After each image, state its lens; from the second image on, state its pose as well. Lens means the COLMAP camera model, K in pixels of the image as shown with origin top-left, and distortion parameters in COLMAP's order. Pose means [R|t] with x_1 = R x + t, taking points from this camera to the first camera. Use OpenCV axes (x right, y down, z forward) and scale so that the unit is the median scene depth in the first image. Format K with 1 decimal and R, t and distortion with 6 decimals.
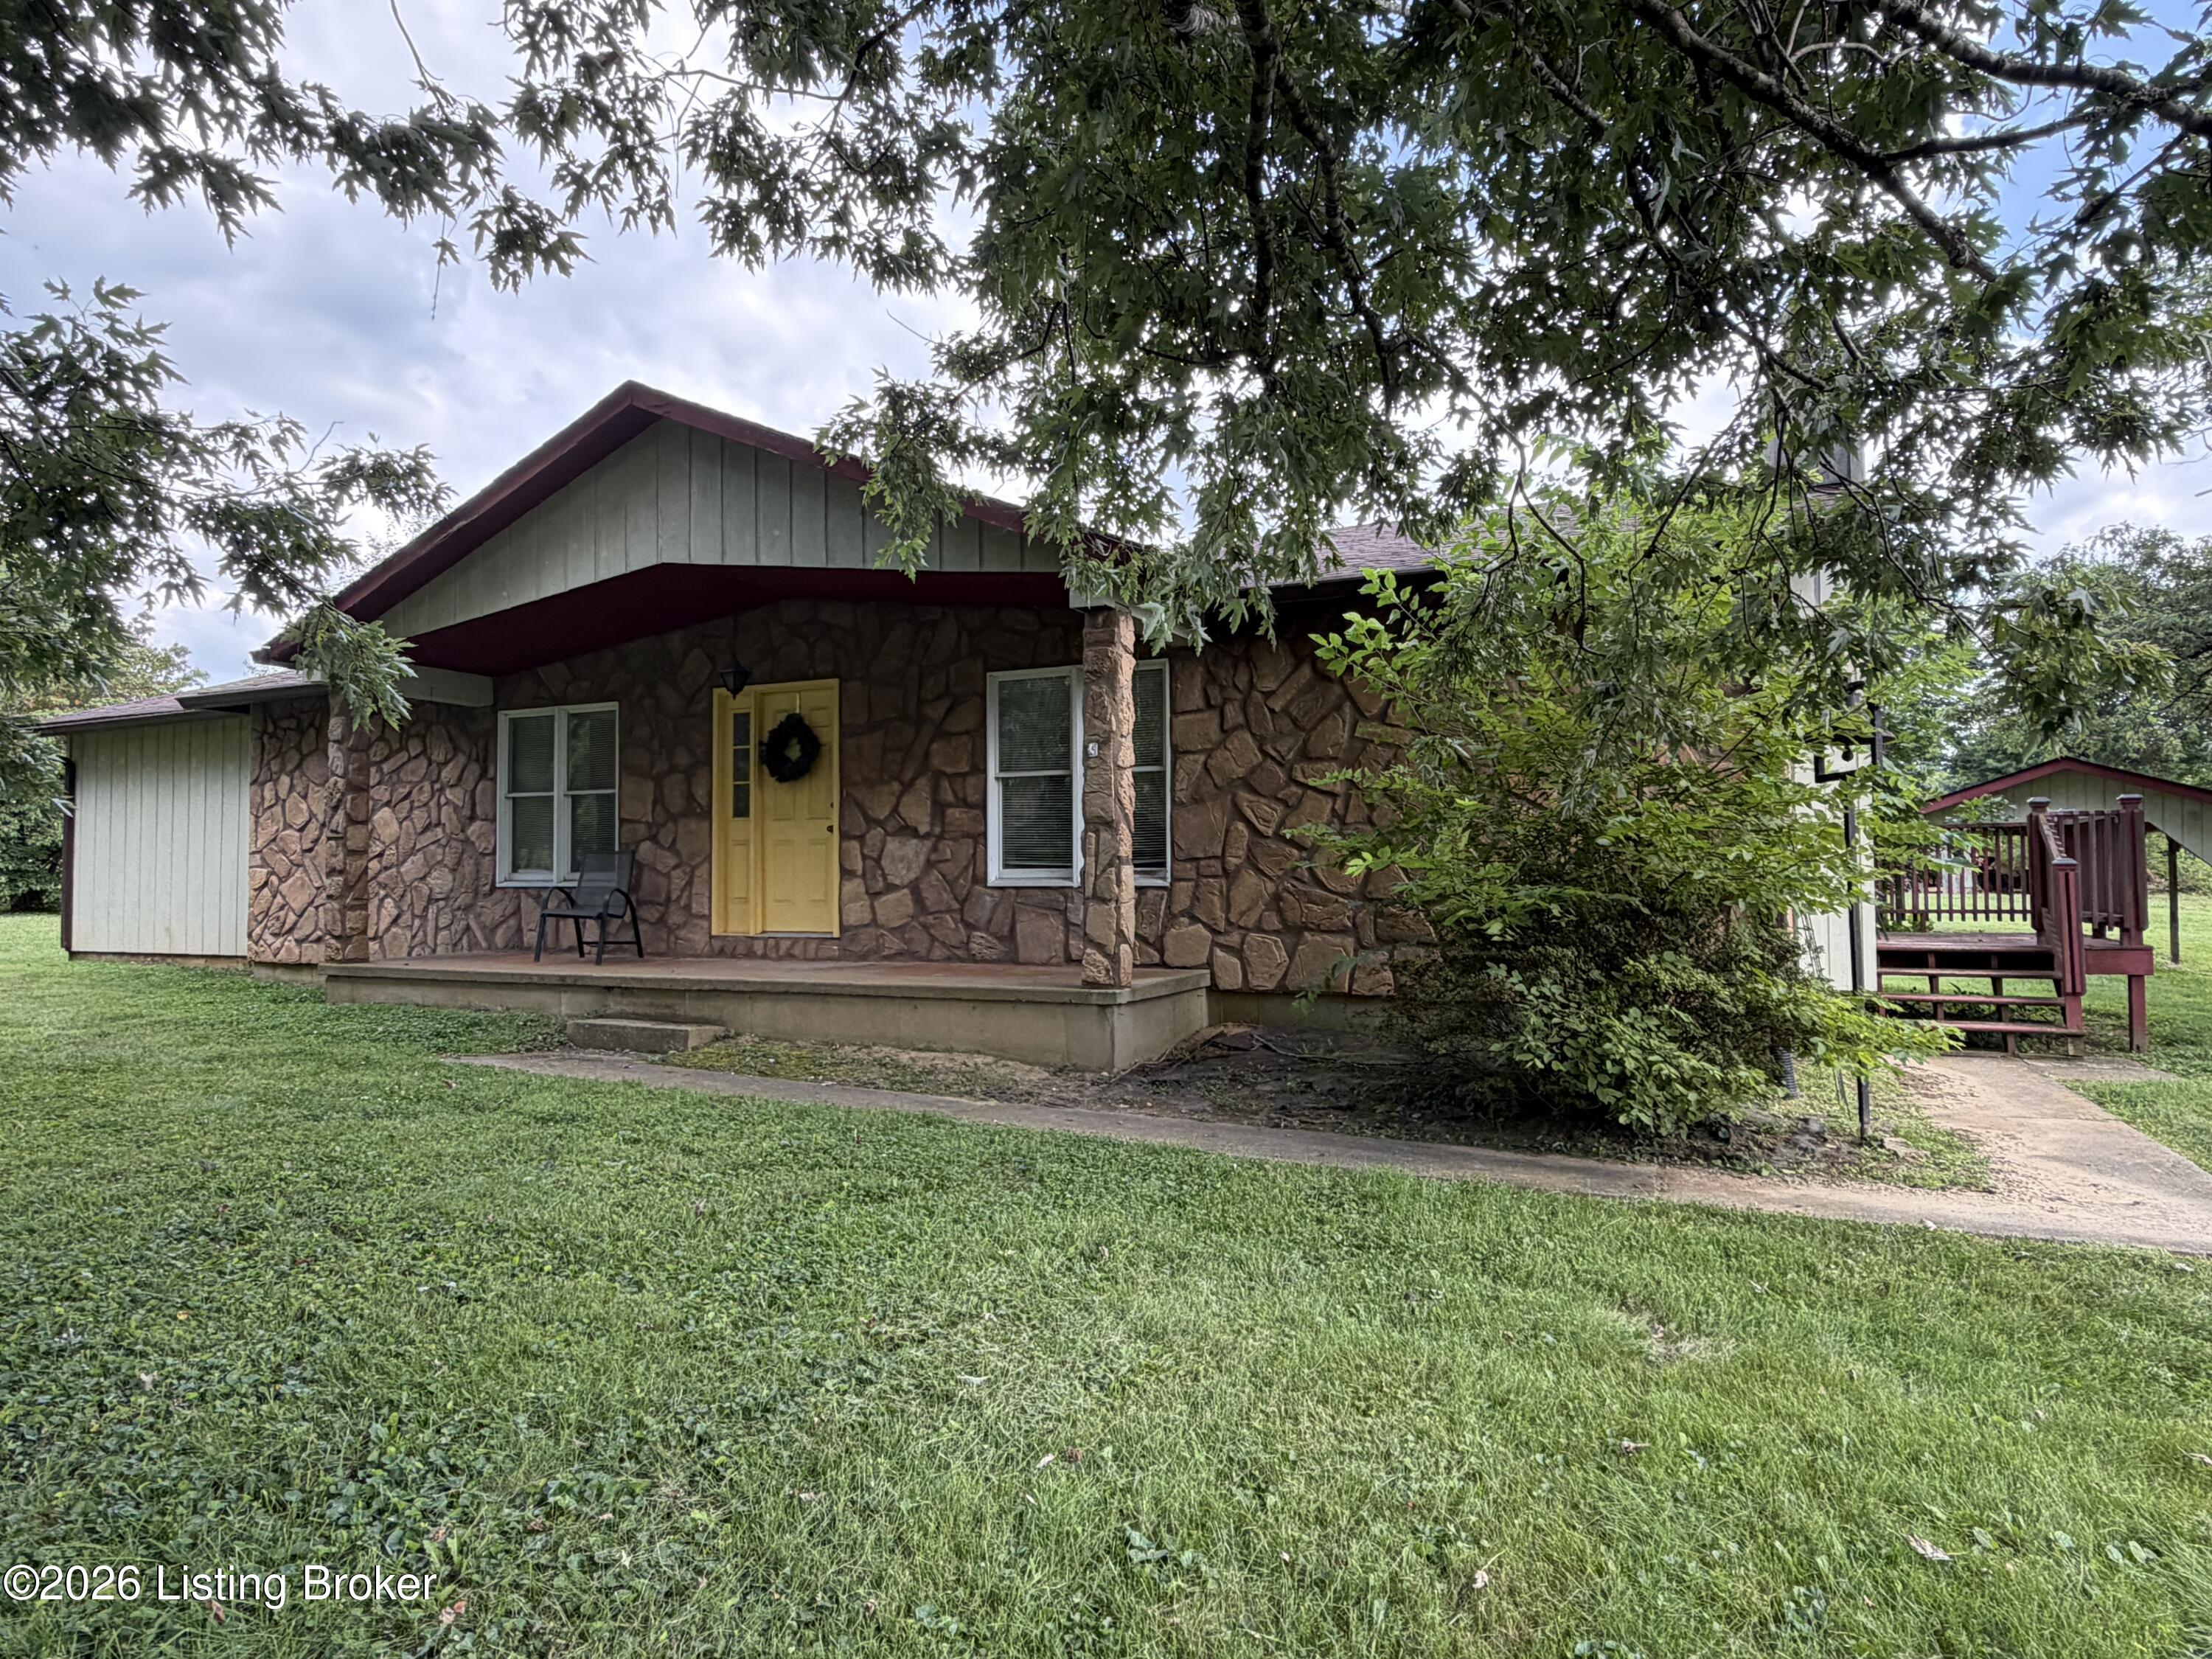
lens RADIAL K [[1346.7, 0, 1103.5], [0, 1346.7, 822.6], [0, 0, 1]] dist [-0.001760, -0.000160]
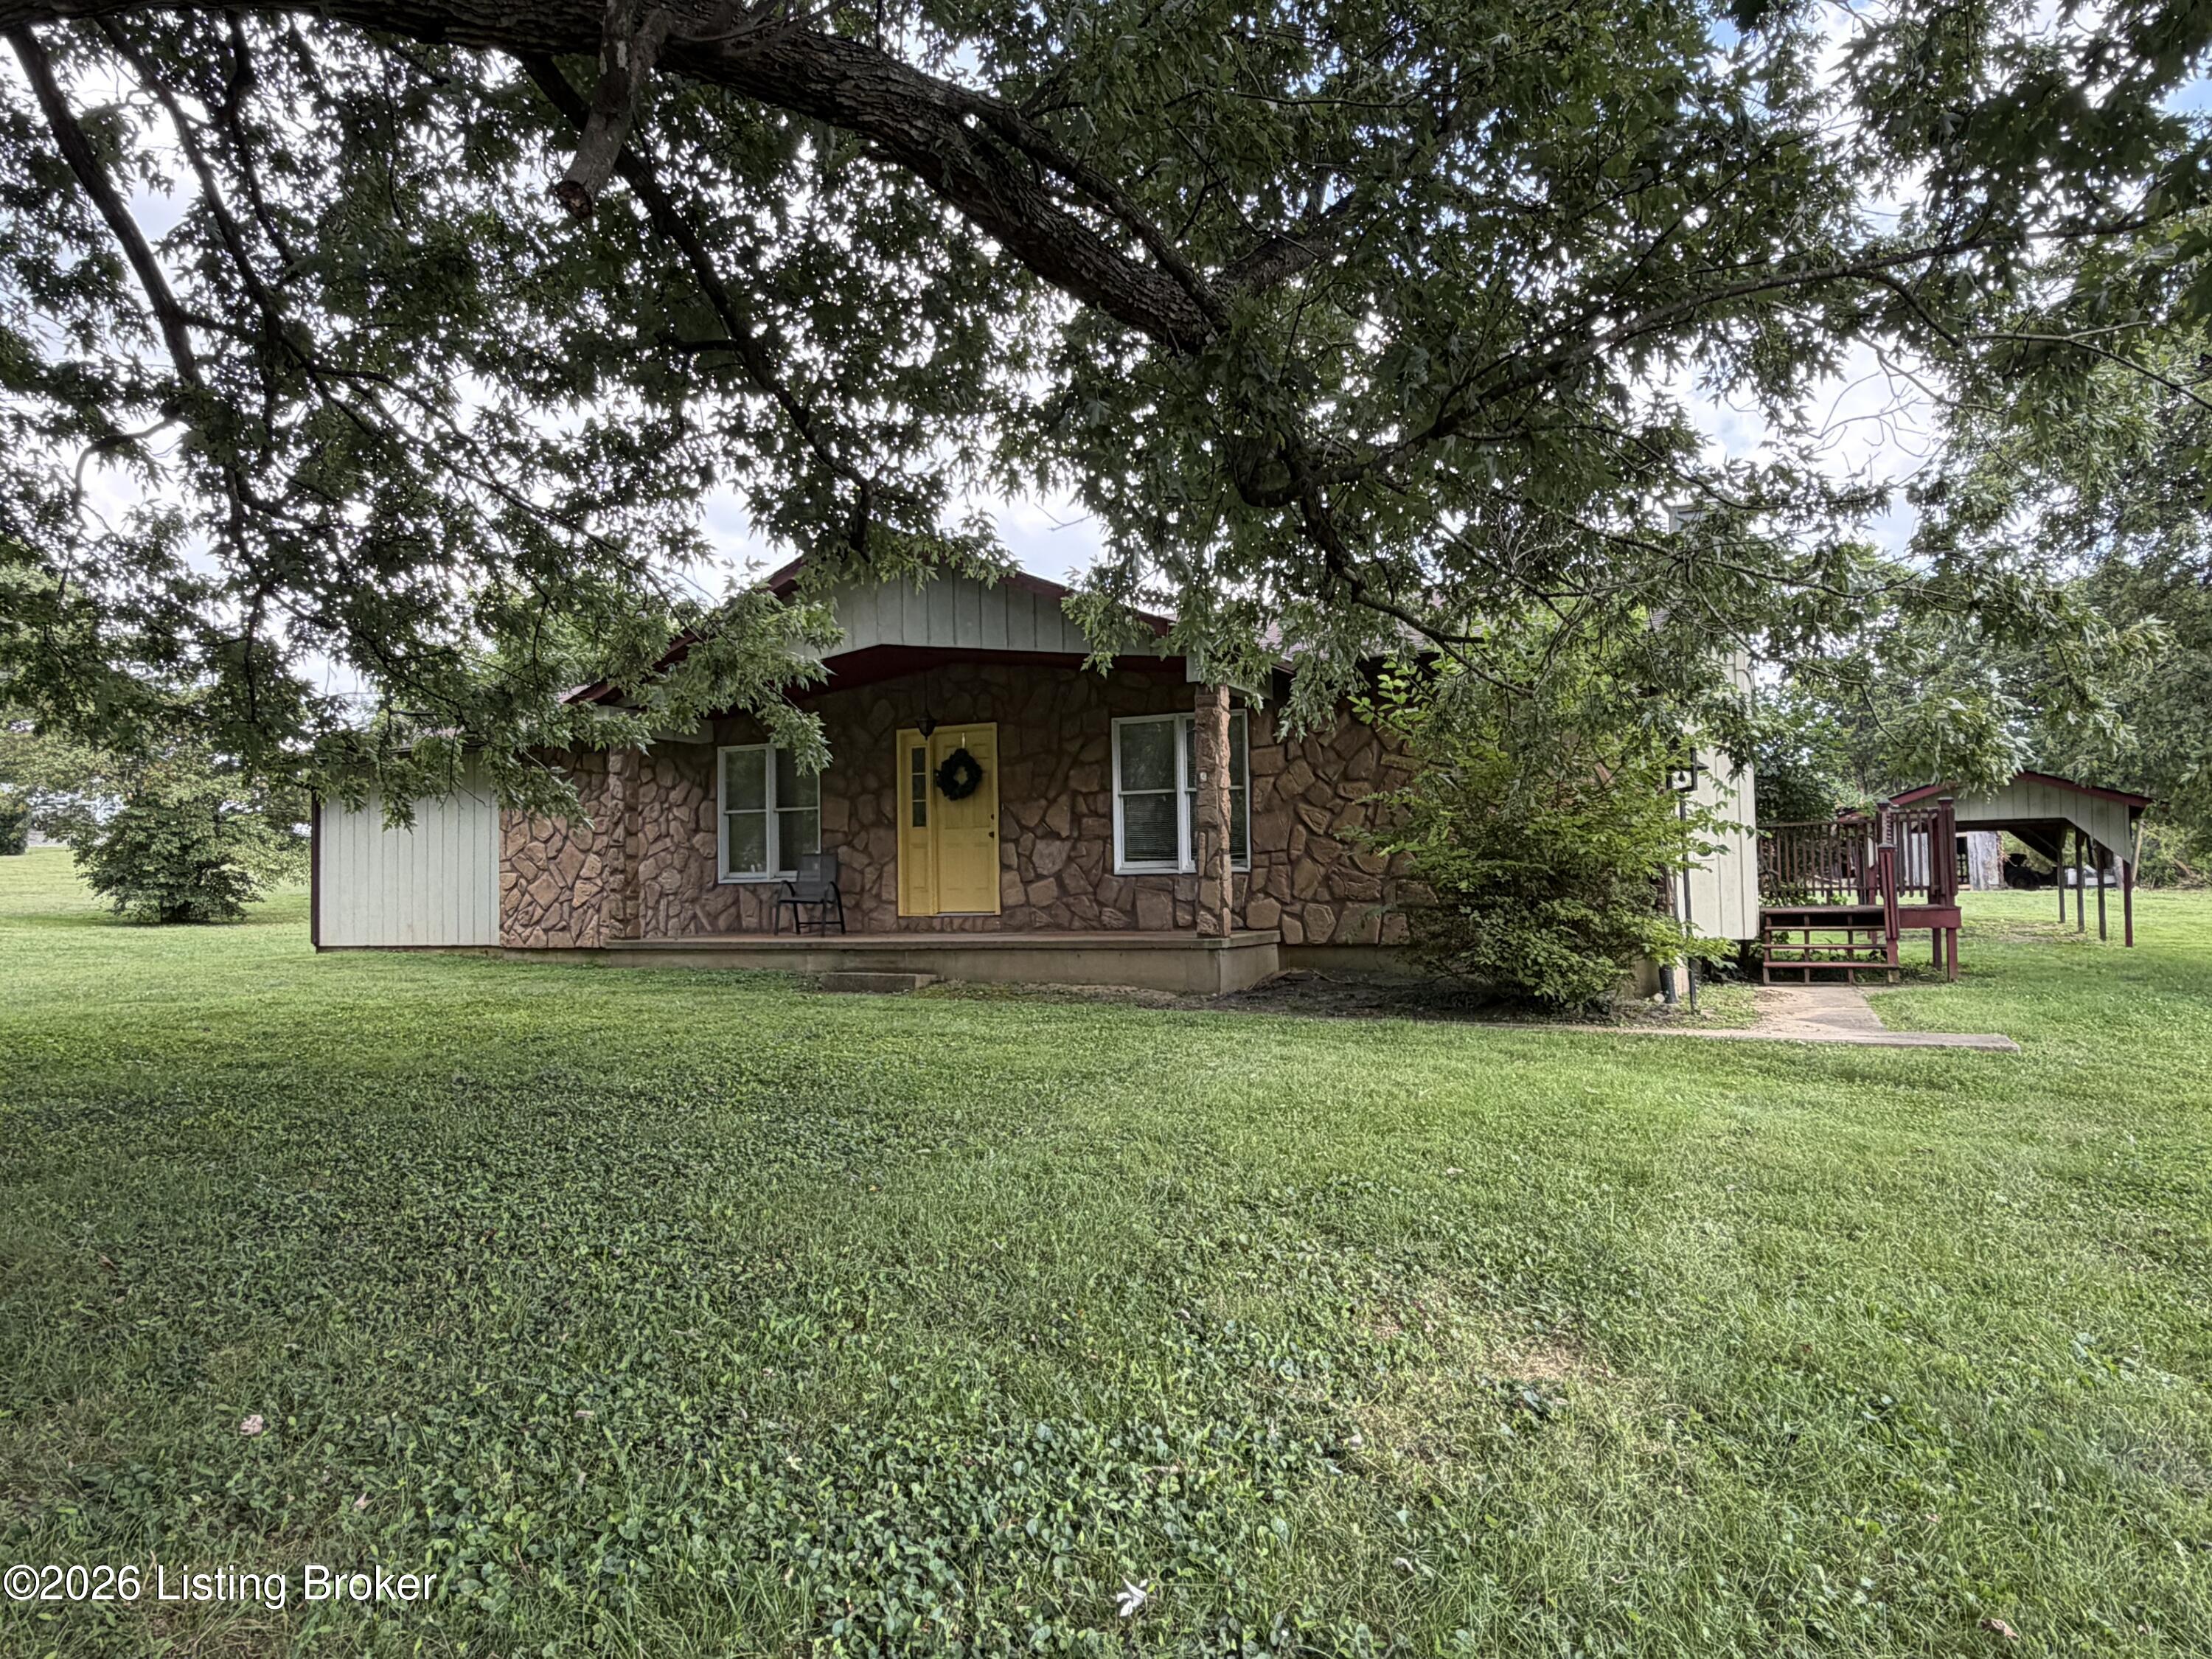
lens RADIAL K [[1488.8, 0, 1107.9], [0, 1488.8, 833.3], [0, 0, 1]] dist [0.001238, -0.000327]
pose [[0.999924, -0.012202, -0.001782, -0.089120], [0.012202, 0.999926, -0.000285, 0.005667], [0.001786, 0.000264, 0.999998, -0.513587]]
